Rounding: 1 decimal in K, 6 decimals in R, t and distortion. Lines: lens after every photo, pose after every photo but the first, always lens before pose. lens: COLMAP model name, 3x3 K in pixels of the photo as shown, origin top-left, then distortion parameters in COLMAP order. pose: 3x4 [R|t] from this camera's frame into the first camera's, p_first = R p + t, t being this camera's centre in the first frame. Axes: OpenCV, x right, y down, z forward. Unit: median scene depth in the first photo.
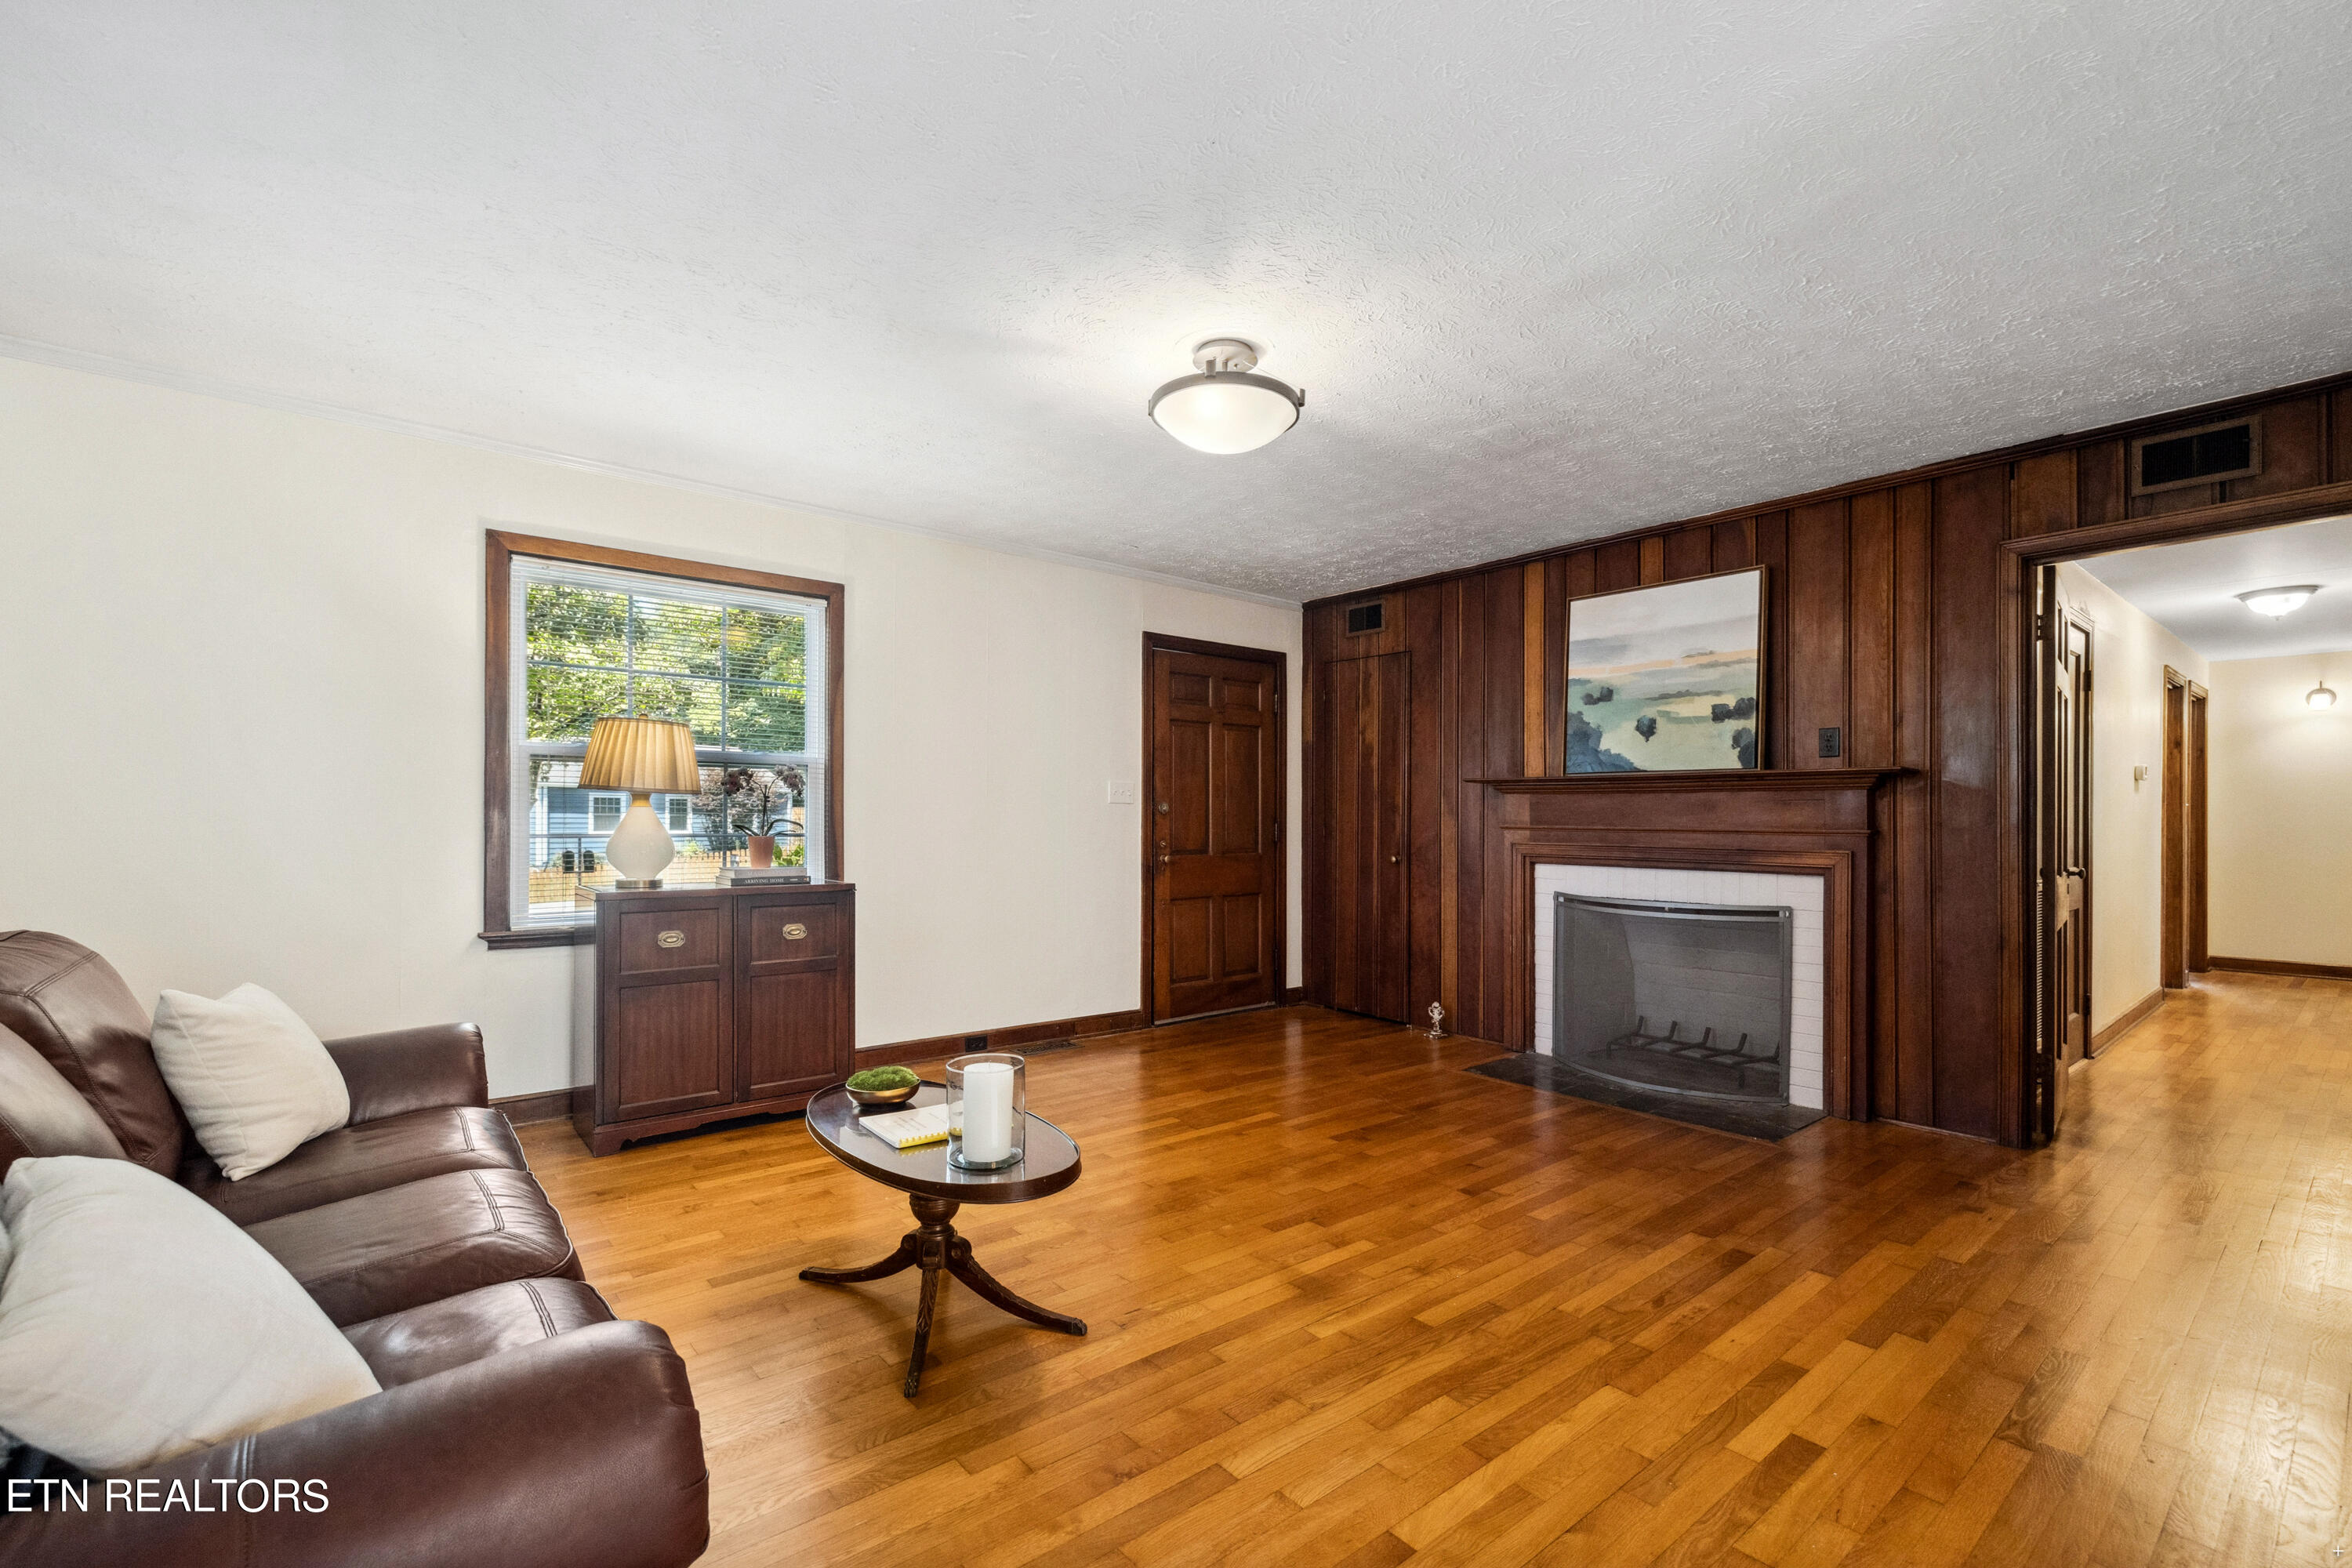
lens RADIAL K [[1007.4, 0, 1188.5], [0, 1007.4, 822.1], [0, 0, 1]] dist [0.000450, -0.000453]
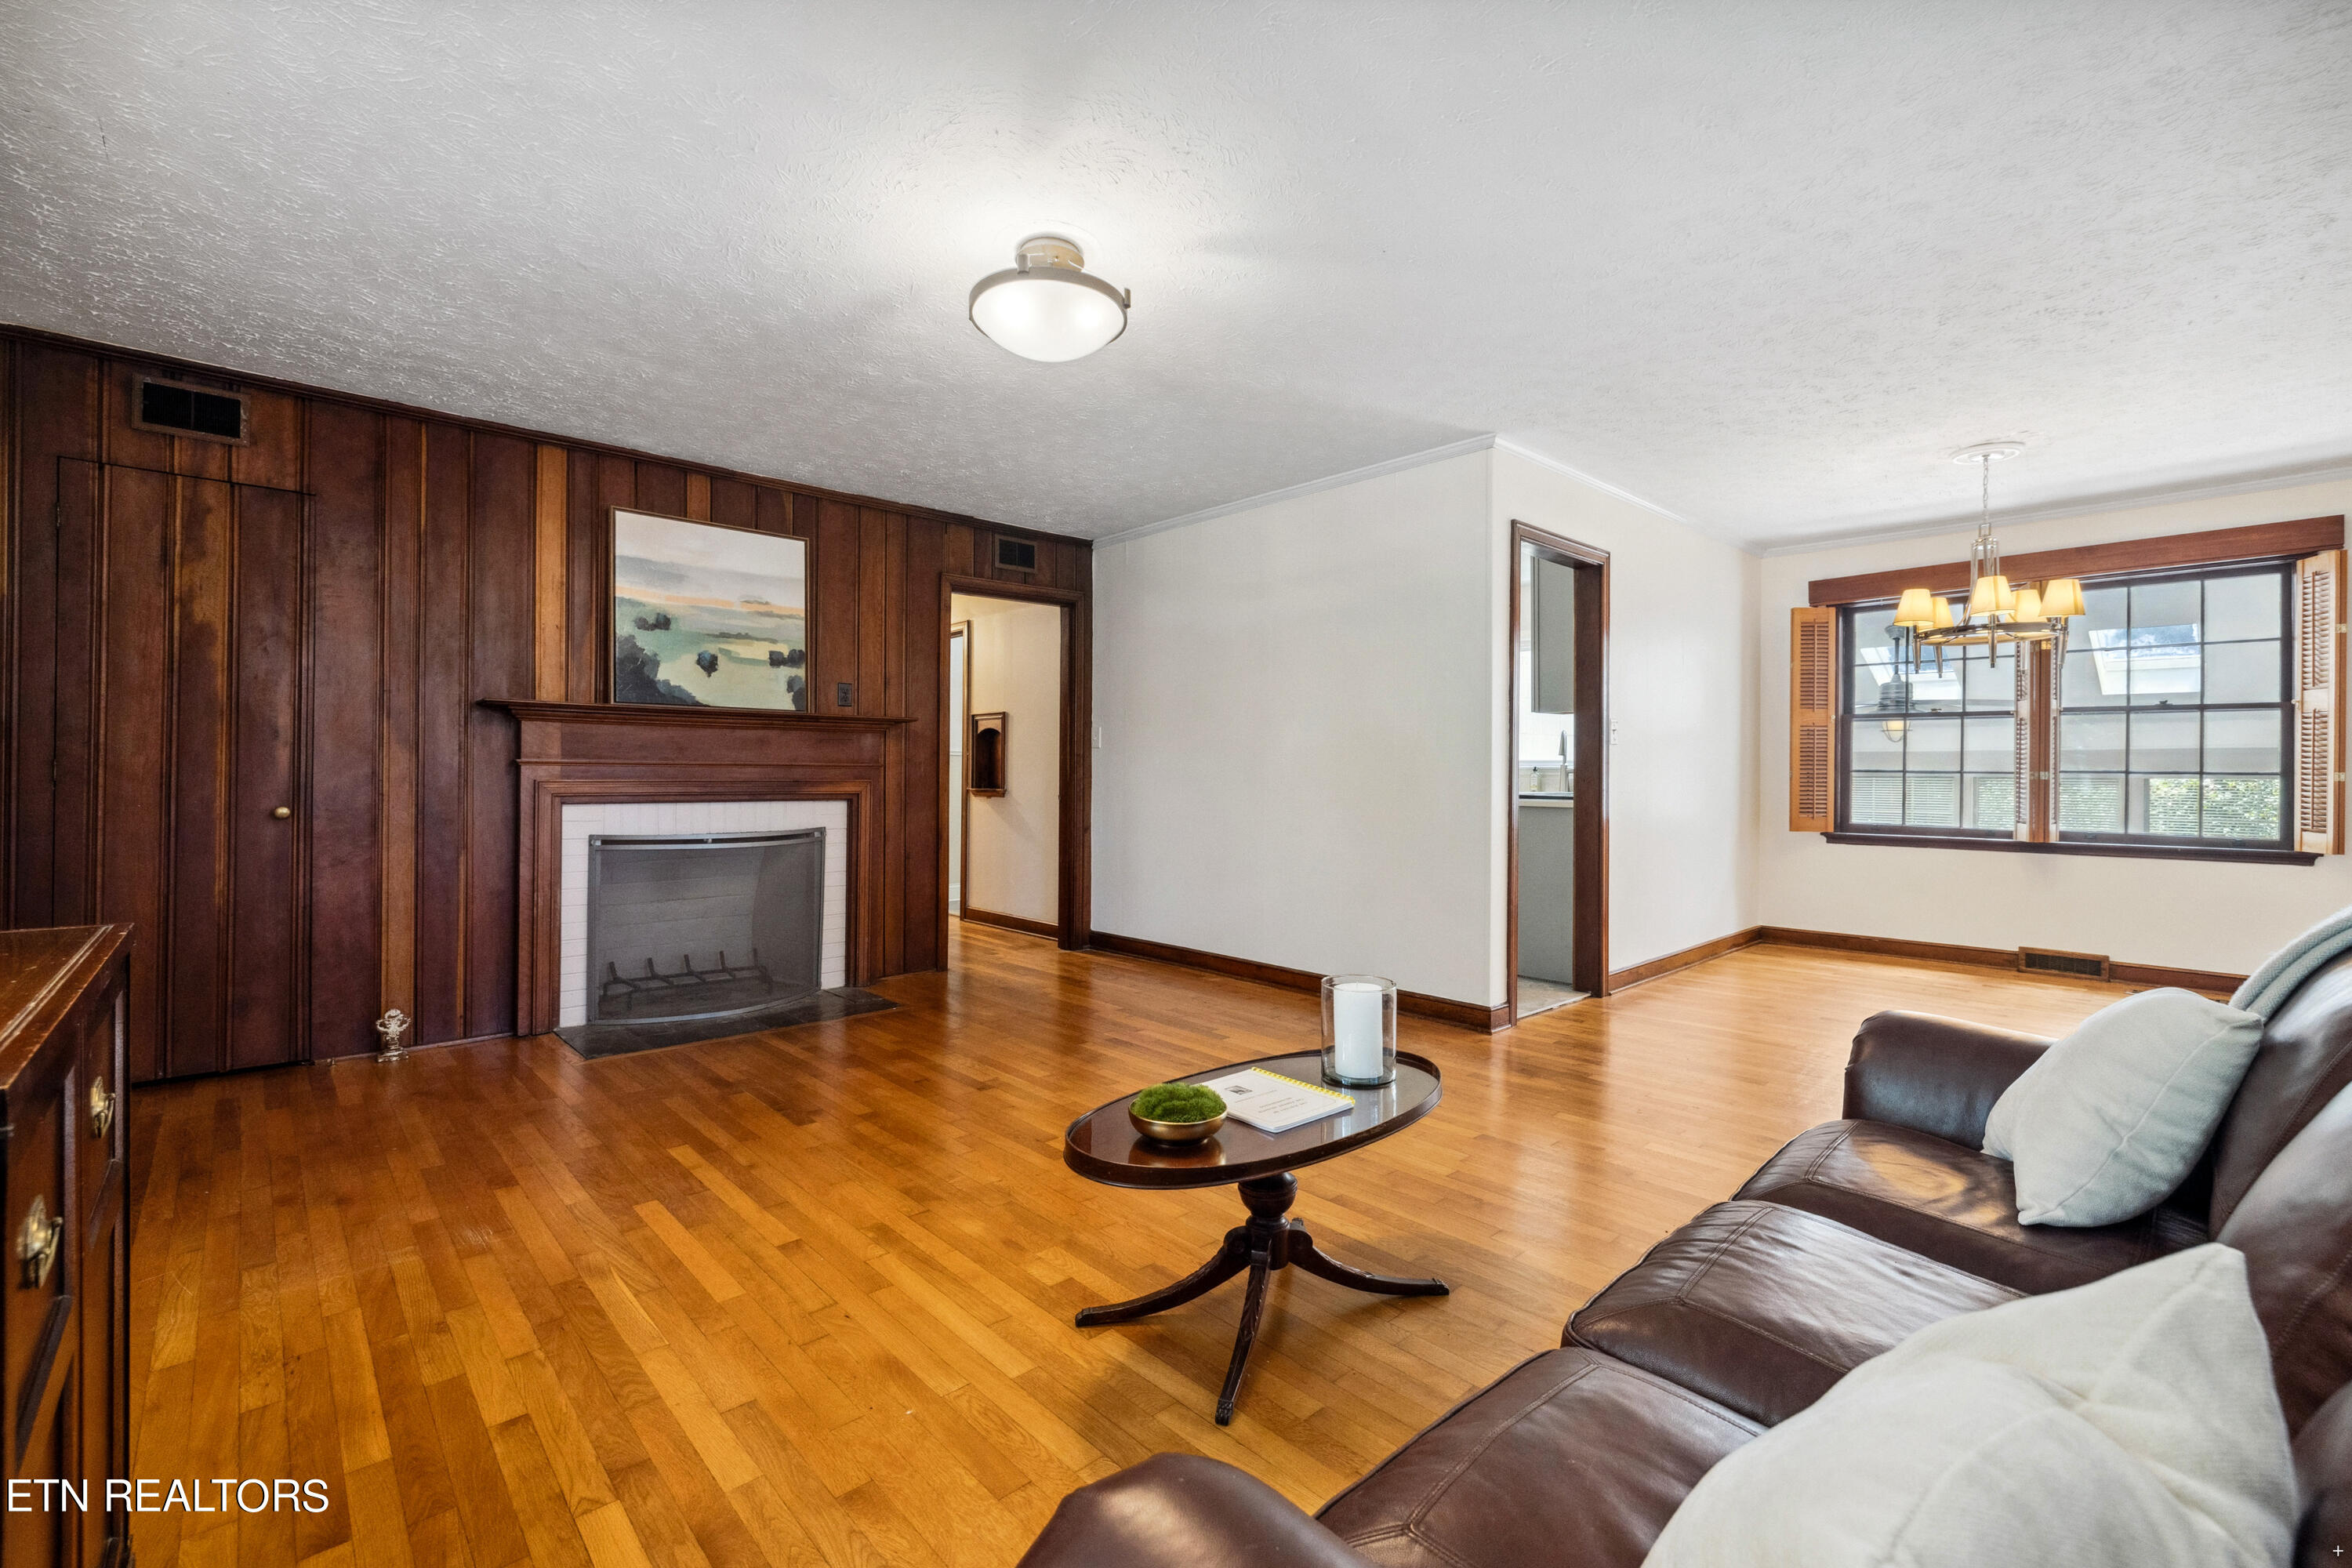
lens RADIAL K [[1007.4, 0, 1161.2], [0, 1007.4, 769.9], [0, 0, 1]] dist [0.000450, -0.000453]
pose [[-0.039233, -0.003665, 0.999223, -0.586961], [0.000091, 0.999993, 0.003672, 0.010084], [-0.999230, 0.000235, -0.039233, 0.598487]]
